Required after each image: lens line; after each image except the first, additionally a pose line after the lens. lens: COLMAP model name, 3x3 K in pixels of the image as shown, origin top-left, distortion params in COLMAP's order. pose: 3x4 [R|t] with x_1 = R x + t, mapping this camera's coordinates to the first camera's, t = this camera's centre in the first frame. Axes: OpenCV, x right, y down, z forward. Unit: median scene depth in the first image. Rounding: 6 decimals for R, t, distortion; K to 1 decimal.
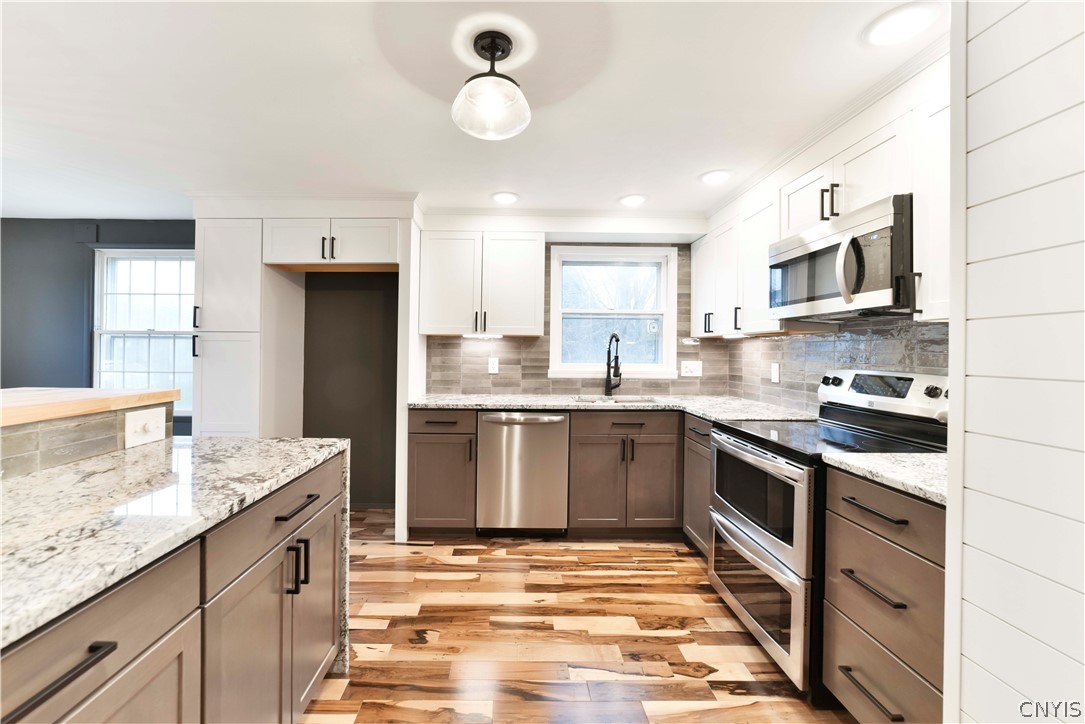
lens RADIAL K [[444.3, 0, 523.5], [0, 444.3, 352.6], [0, 0, 1]] dist [-0.003462, 0.000089]
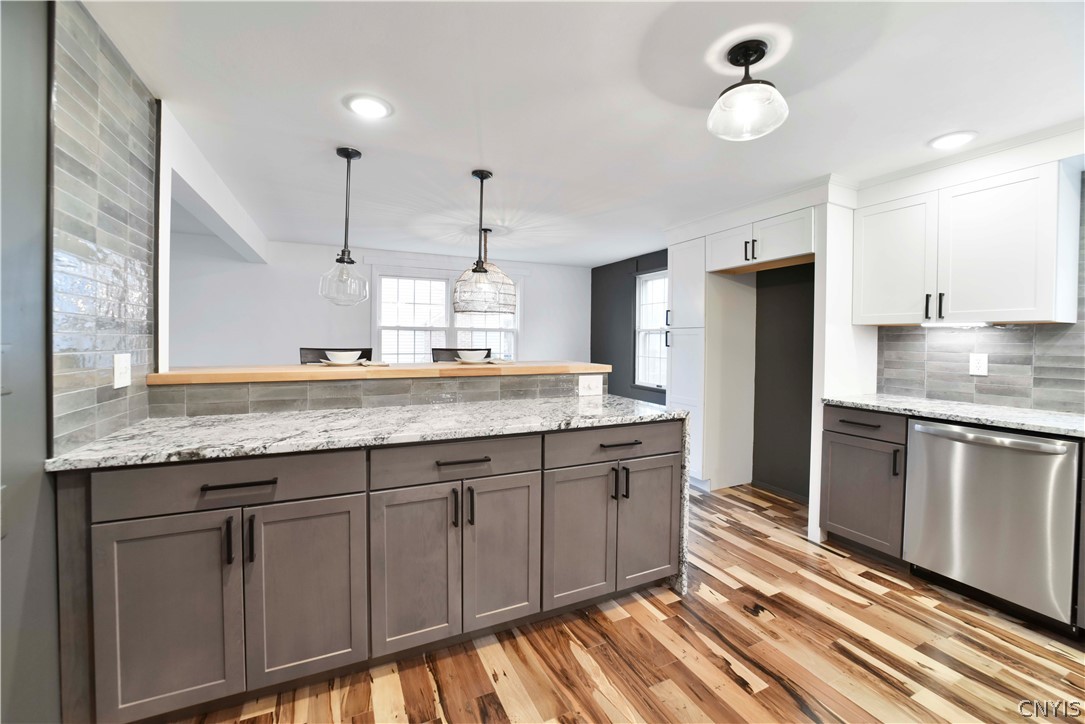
lens RADIAL K [[448.4, 0, 548.7], [0, 448.4, 348.8], [0, 0, 1]] dist [0.000710, 0.000660]
pose [[0.440529, 0.014636, -0.897619, 0.357463], [-0.011974, 0.999874, 0.010427, 0.005813], [0.897658, 0.006154, 0.440649, 0.052550]]
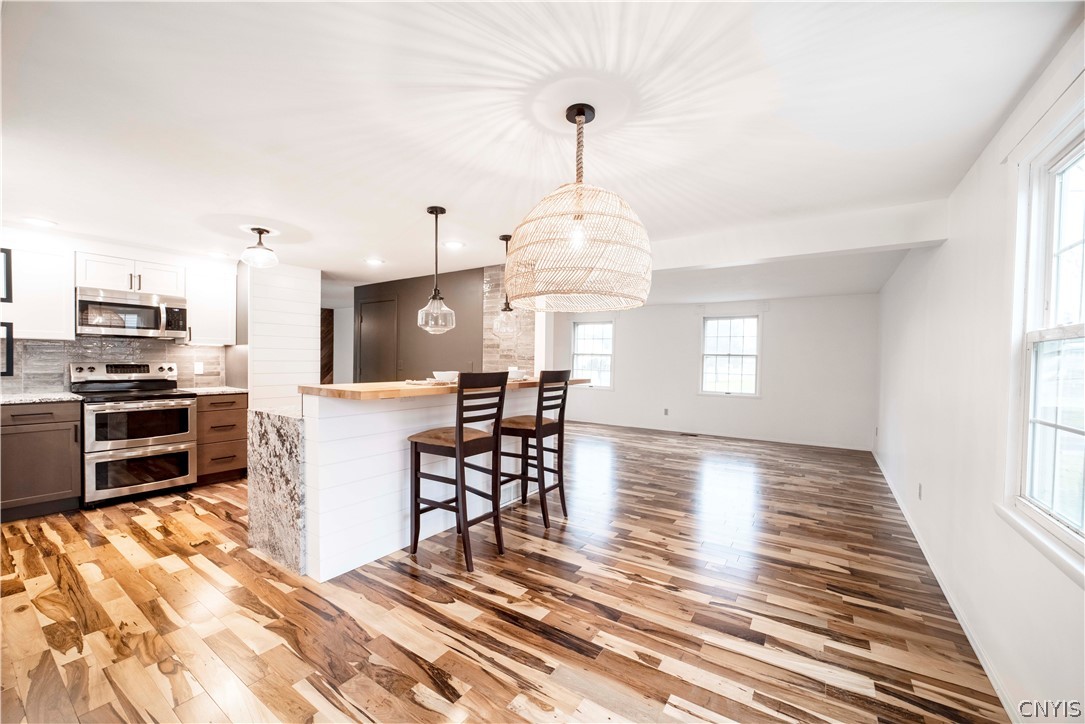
lens RADIAL K [[427.0, 0, 533.2], [0, 427.0, 366.1], [0, 0, 1]] dist [-0.019524, 0.000371]
pose [[-0.818132, -0.023792, 0.574539, -1.386325], [-0.018958, 0.999717, 0.014403, -0.004804], [-0.574719, 0.000892, -0.818351, 1.072383]]
